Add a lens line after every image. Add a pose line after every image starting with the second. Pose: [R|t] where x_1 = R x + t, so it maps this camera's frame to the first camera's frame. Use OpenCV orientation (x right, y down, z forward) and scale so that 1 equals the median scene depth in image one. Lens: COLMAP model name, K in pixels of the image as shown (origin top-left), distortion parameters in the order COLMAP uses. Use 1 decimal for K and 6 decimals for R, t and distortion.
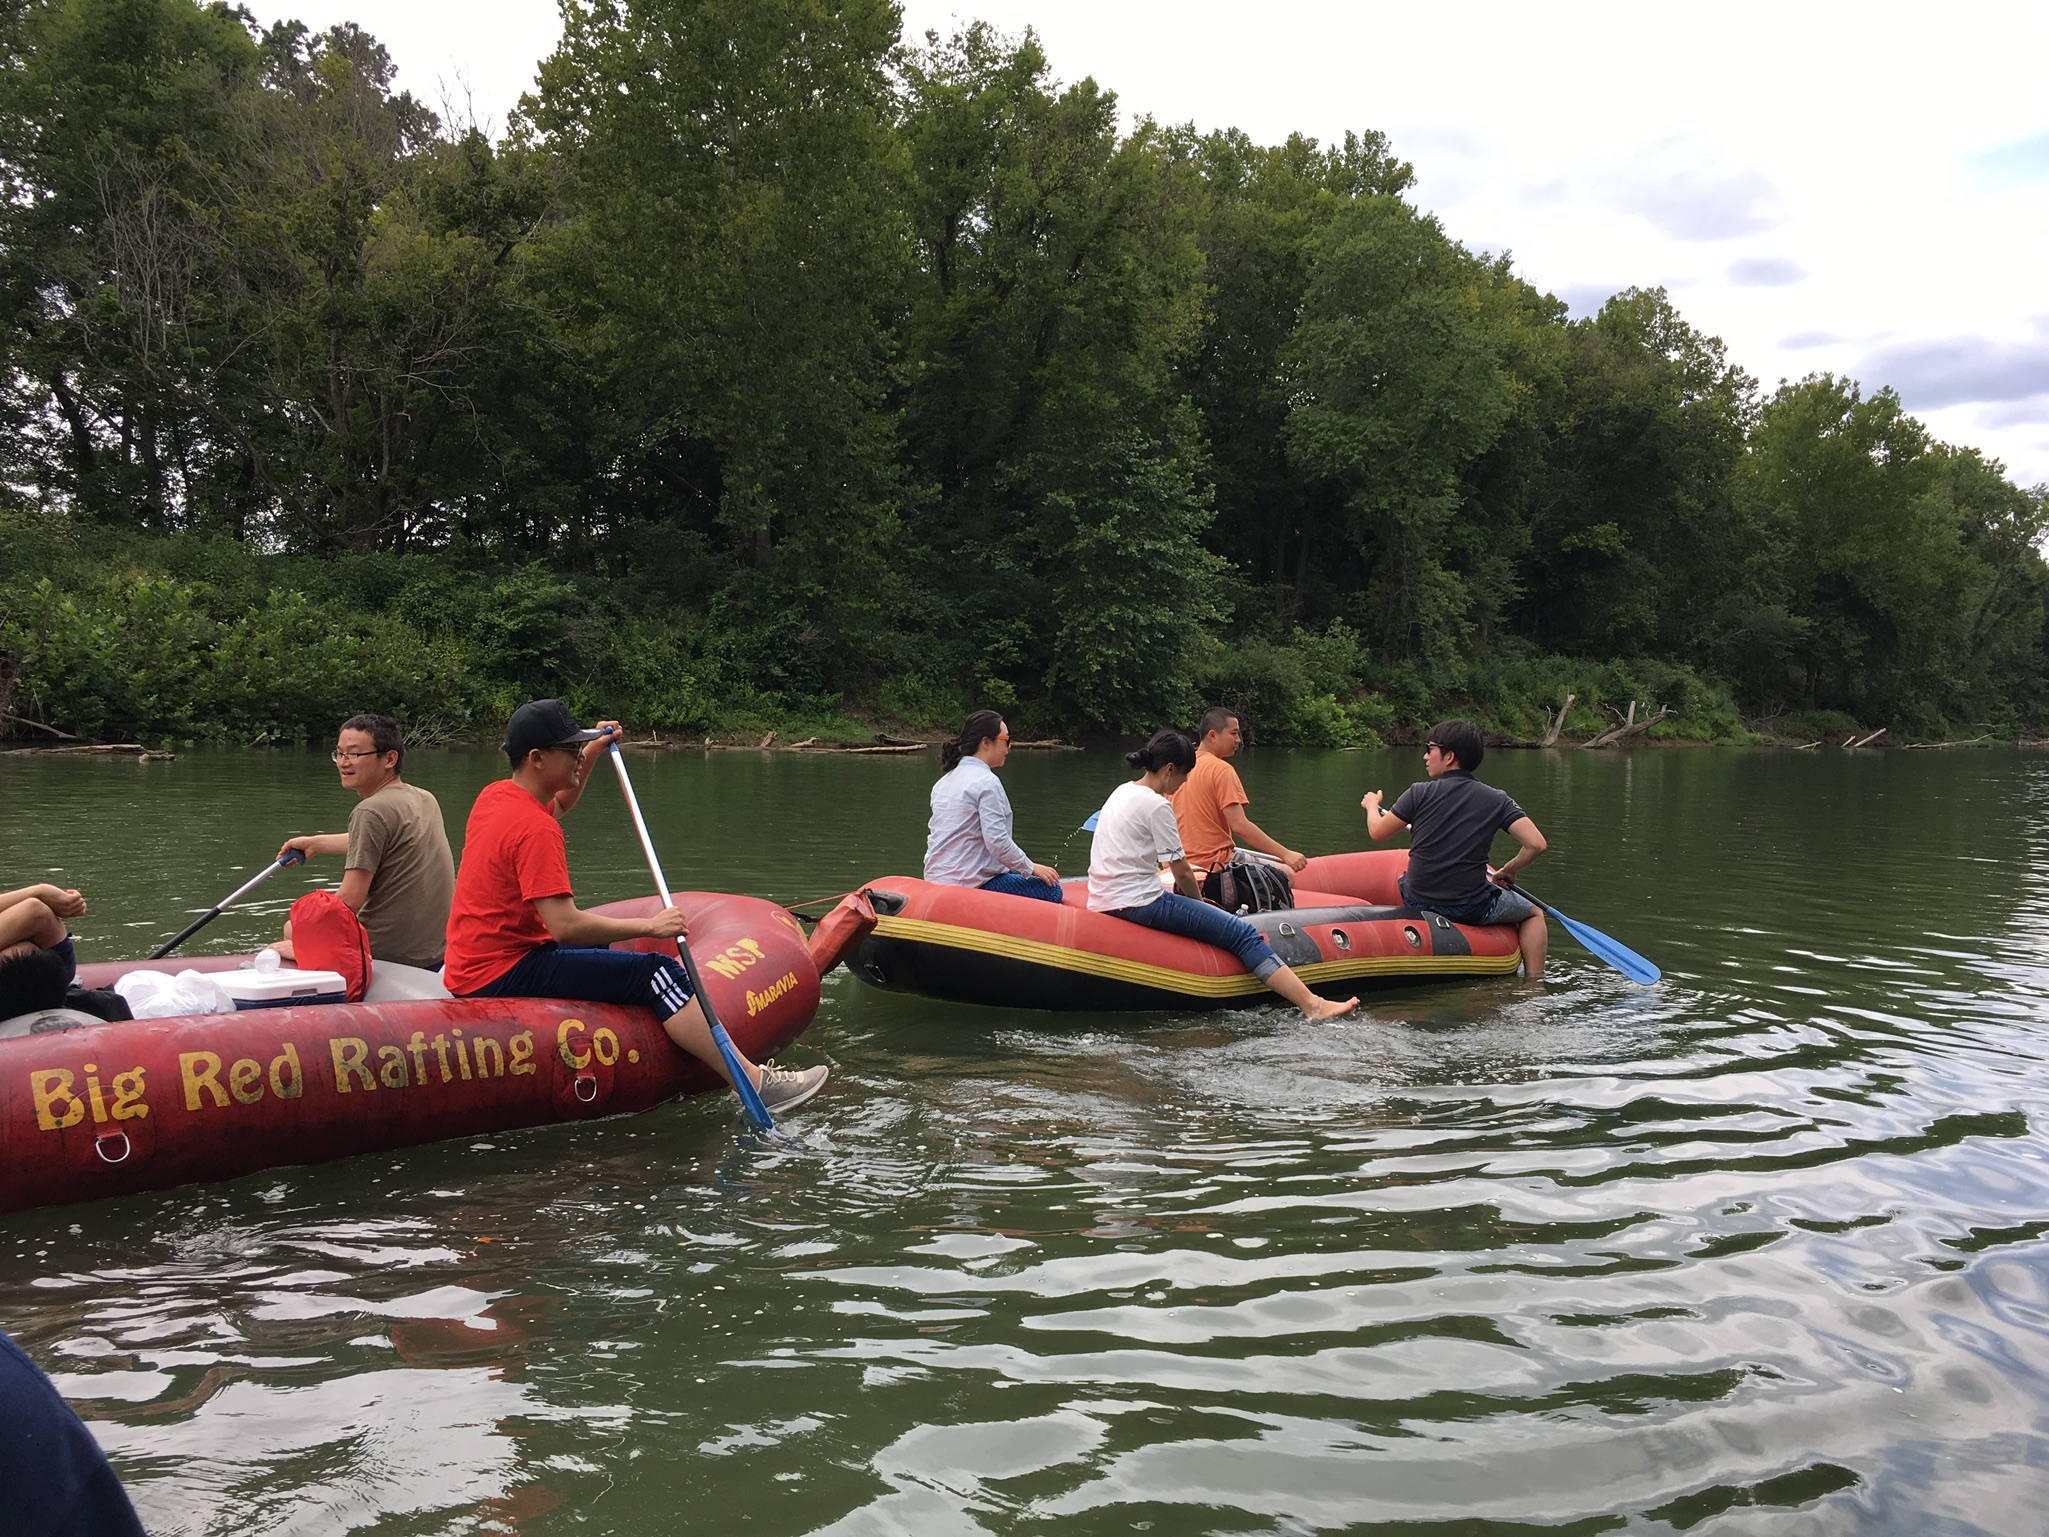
lens RADIAL K [[1763.2, 0, 1012.9], [0, 1763.2, 768.5], [0, 0, 1]] dist [0.106430, -0.156443]
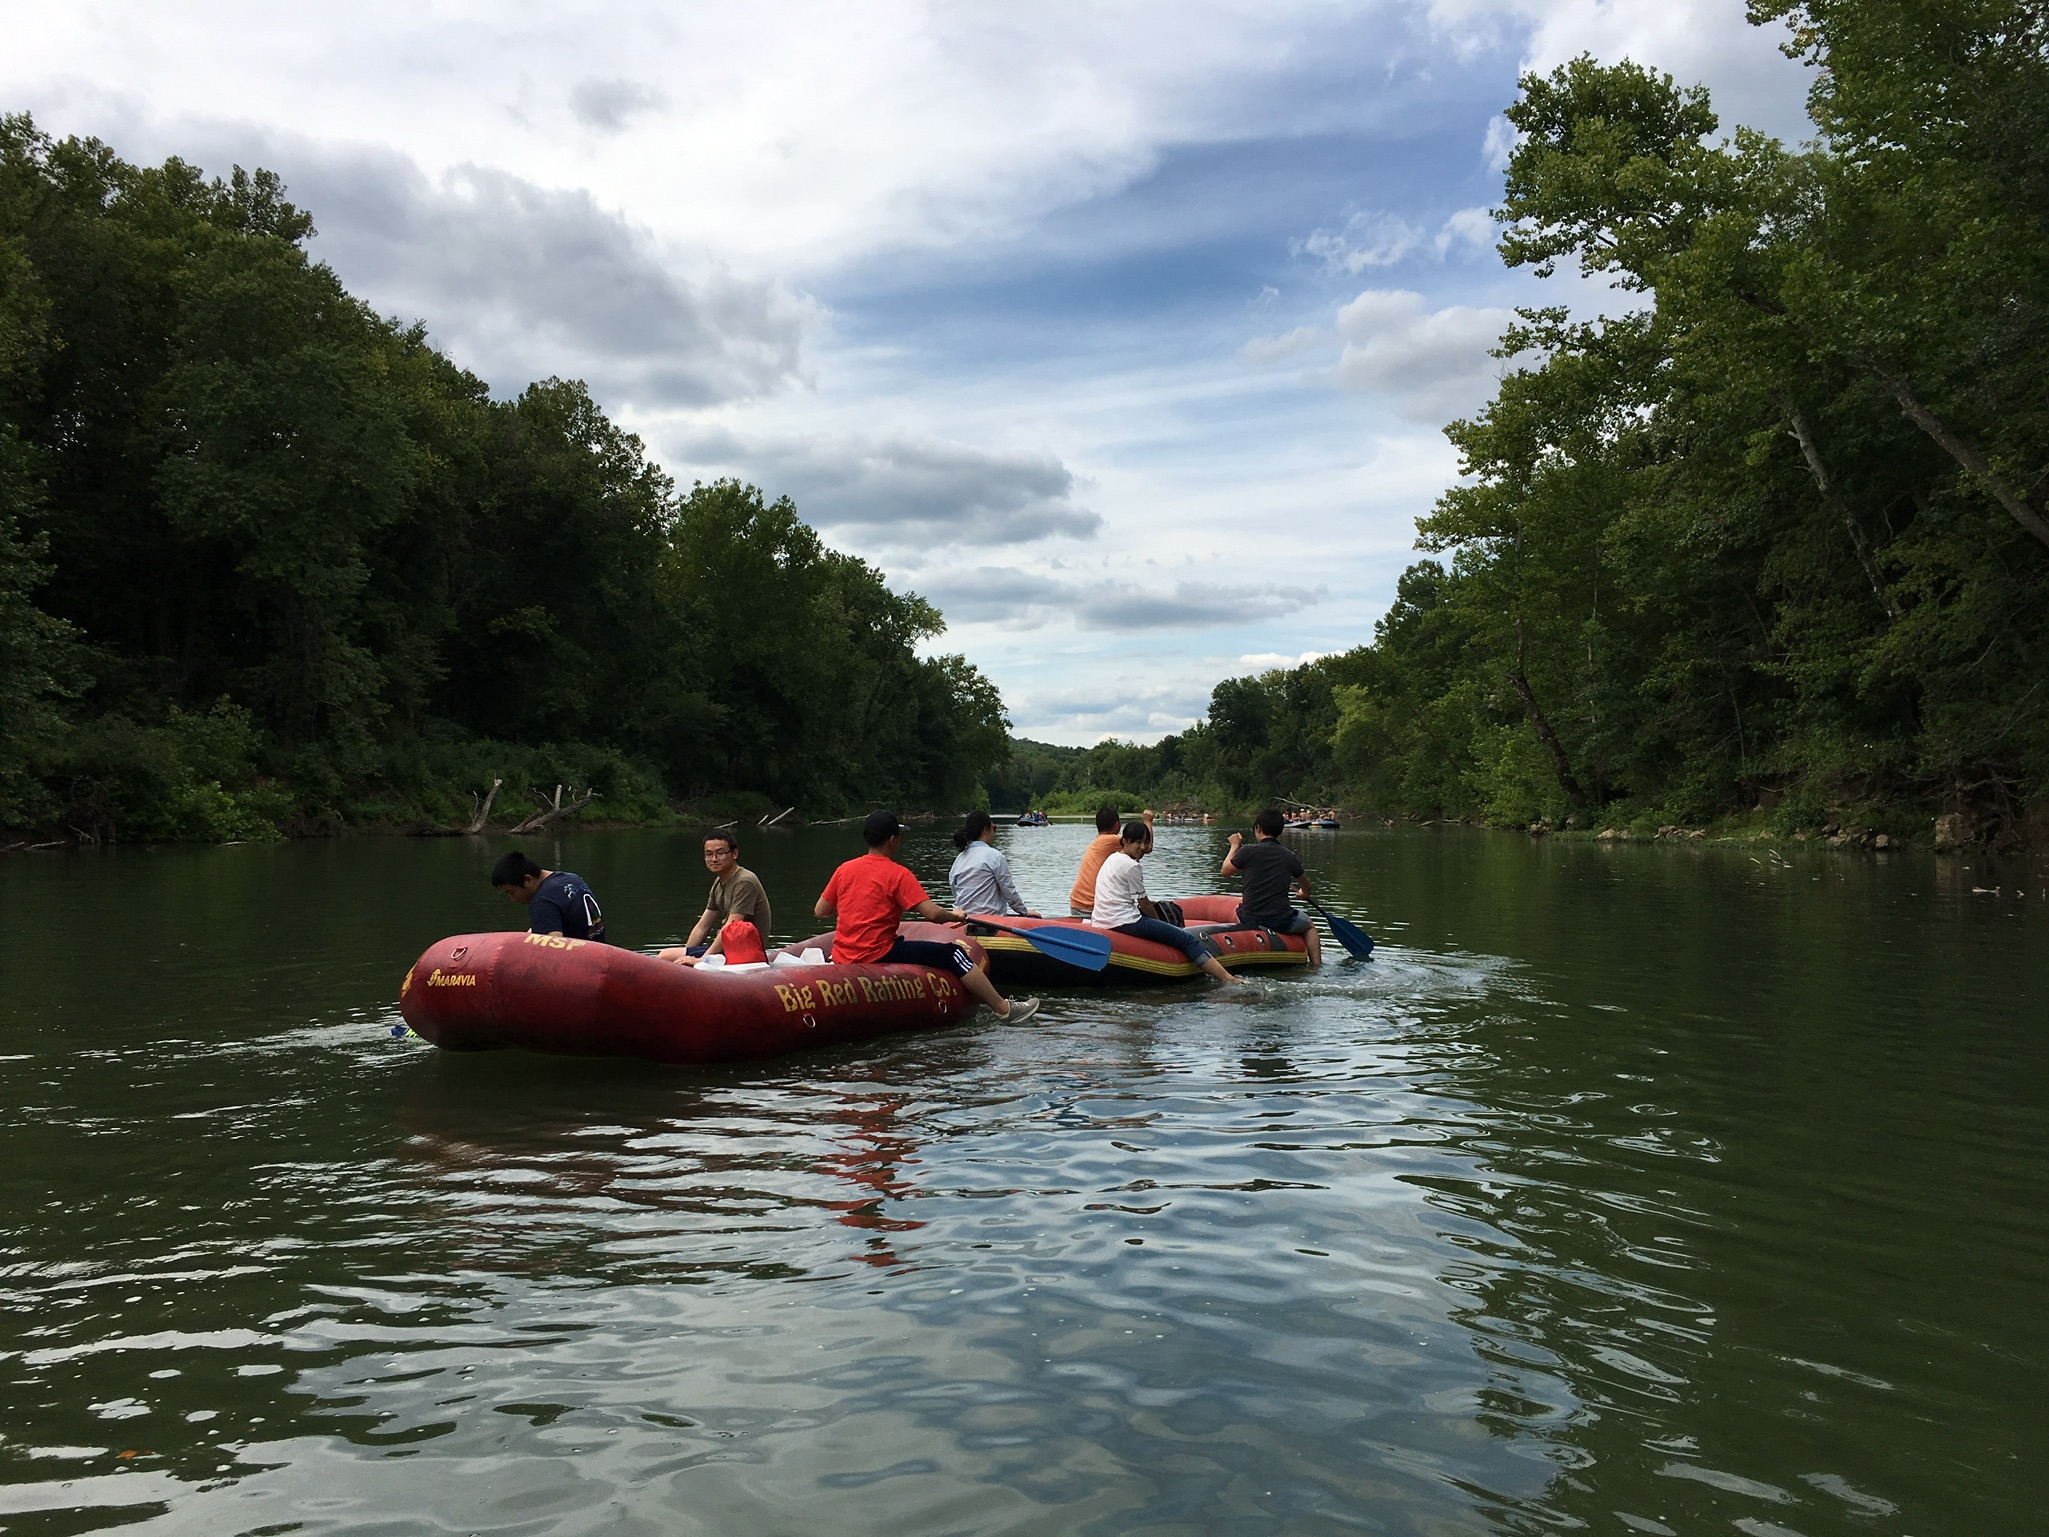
lens RADIAL K [[1763.2, 0, 1012.9], [0, 1763.2, 768.5], [0, 0, 1]] dist [0.106430, -0.156443]
pose [[0.841398, -0.007665, 0.540362, 0.028368], [0.033227, 0.998741, -0.037570, -0.001824], [-0.539393, 0.049566, 0.840594, 0.036100]]
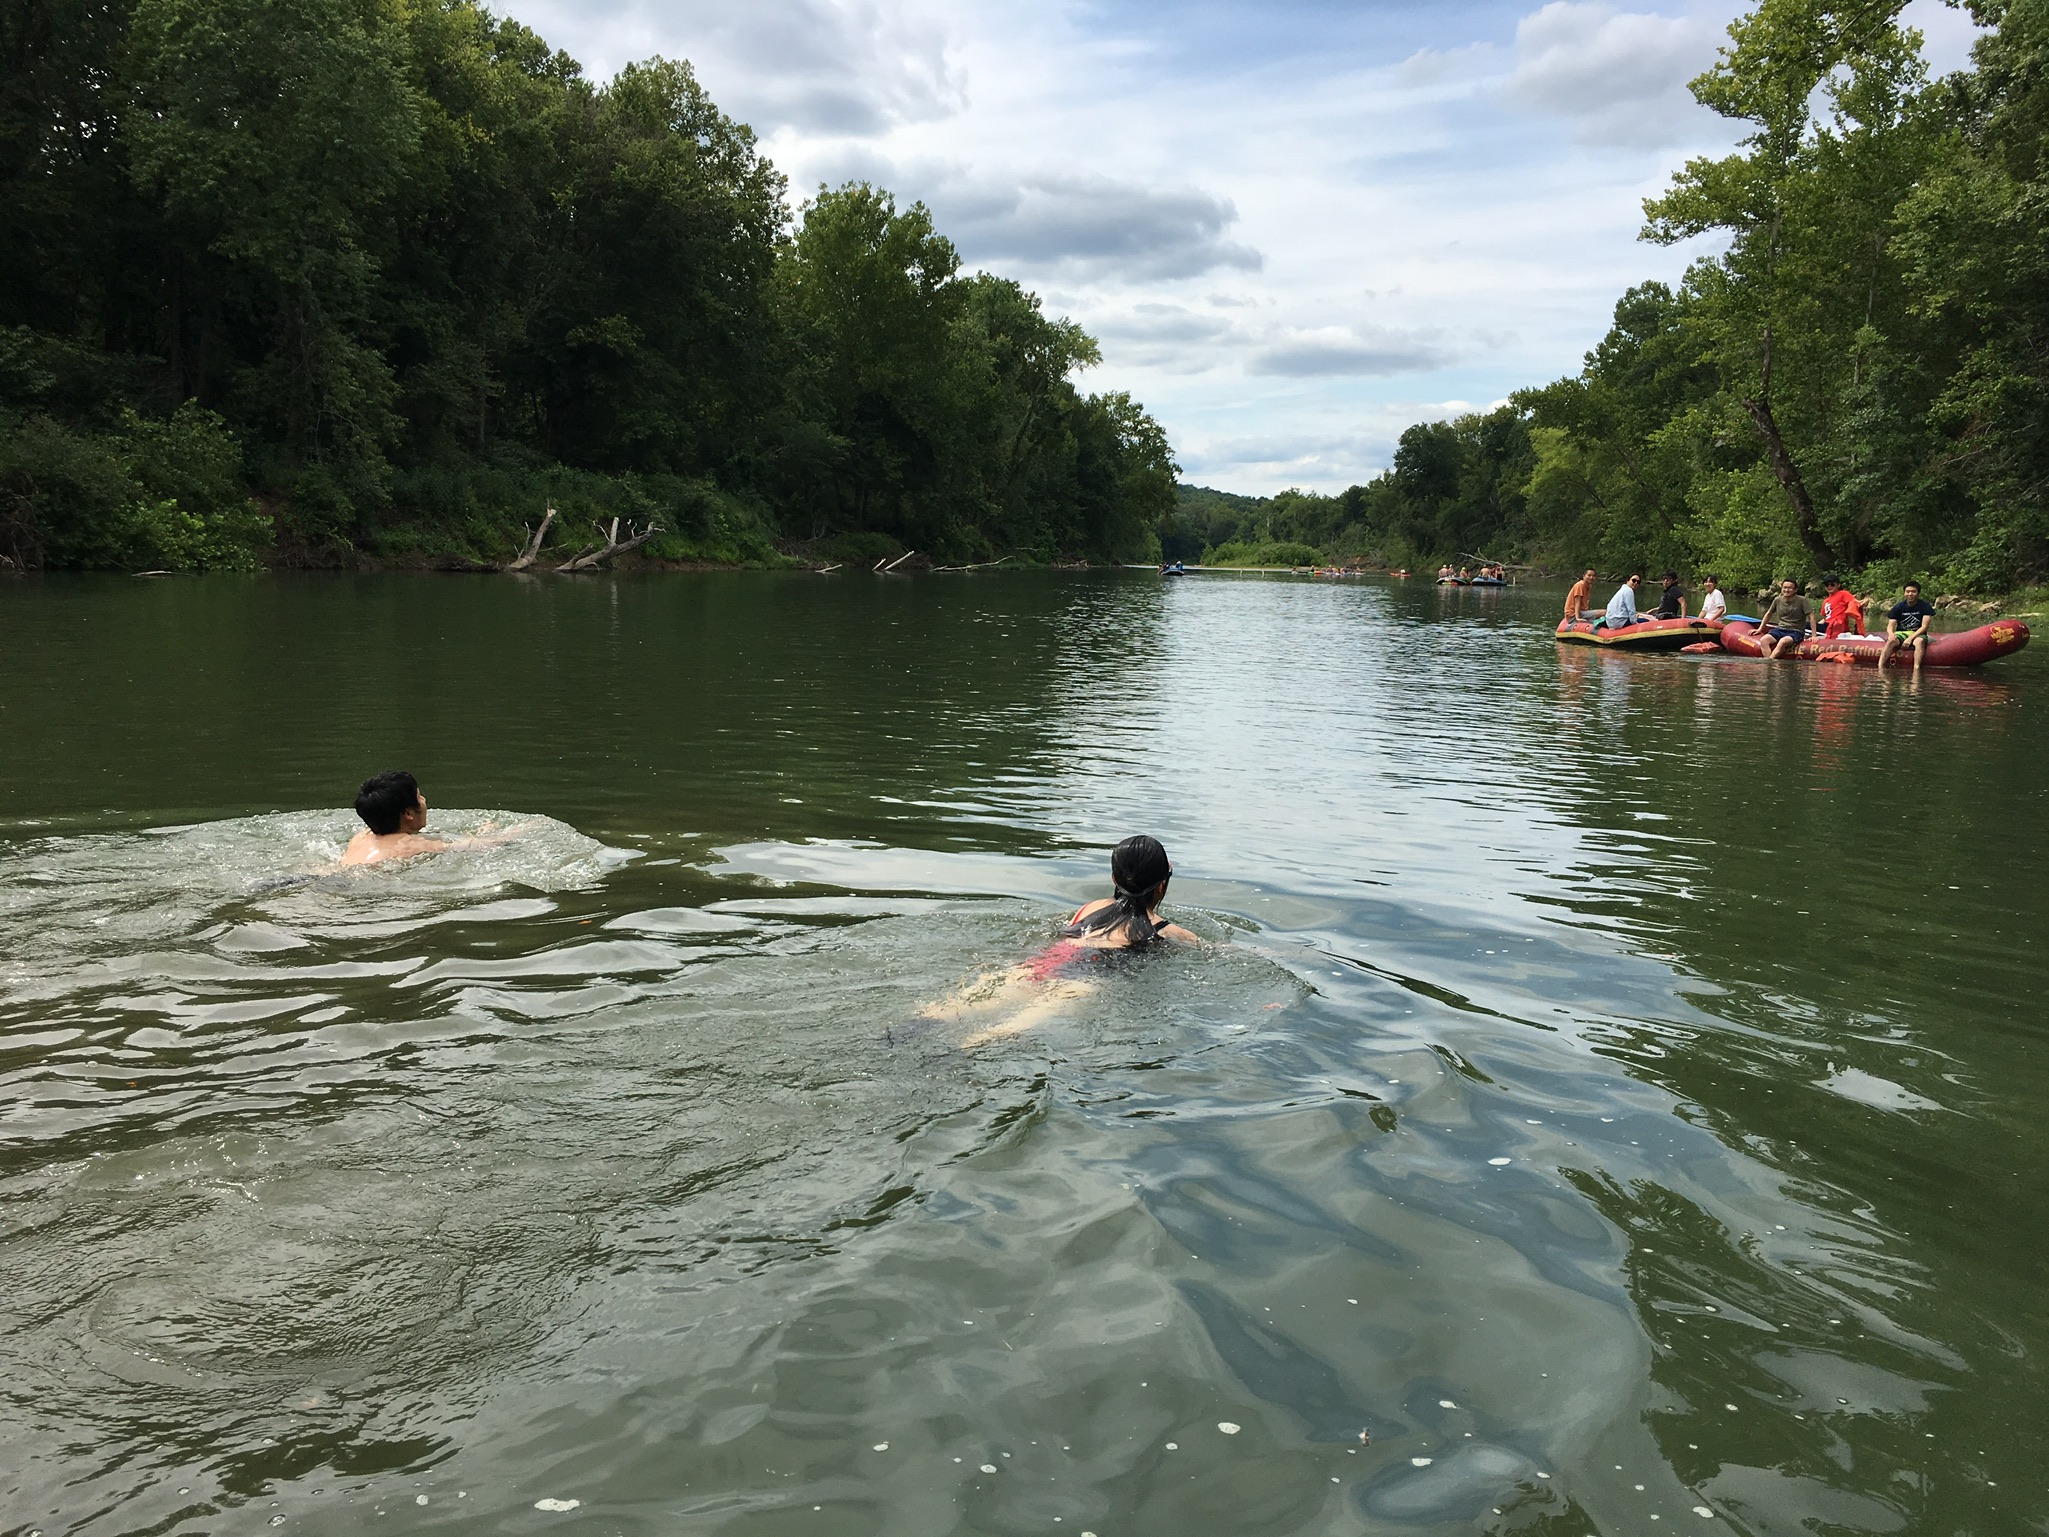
lens RADIAL K [[1761.8, 0, 1016.8], [0, 1761.8, 764.4], [0, 0, 1]] dist [0.063883, -0.091217]
pose [[0.891388, -0.052387, 0.450204, 0.130829], [0.008319, 0.995022, 0.099312, -0.002122], [-0.453165, -0.084781, 0.887386, 0.138551]]
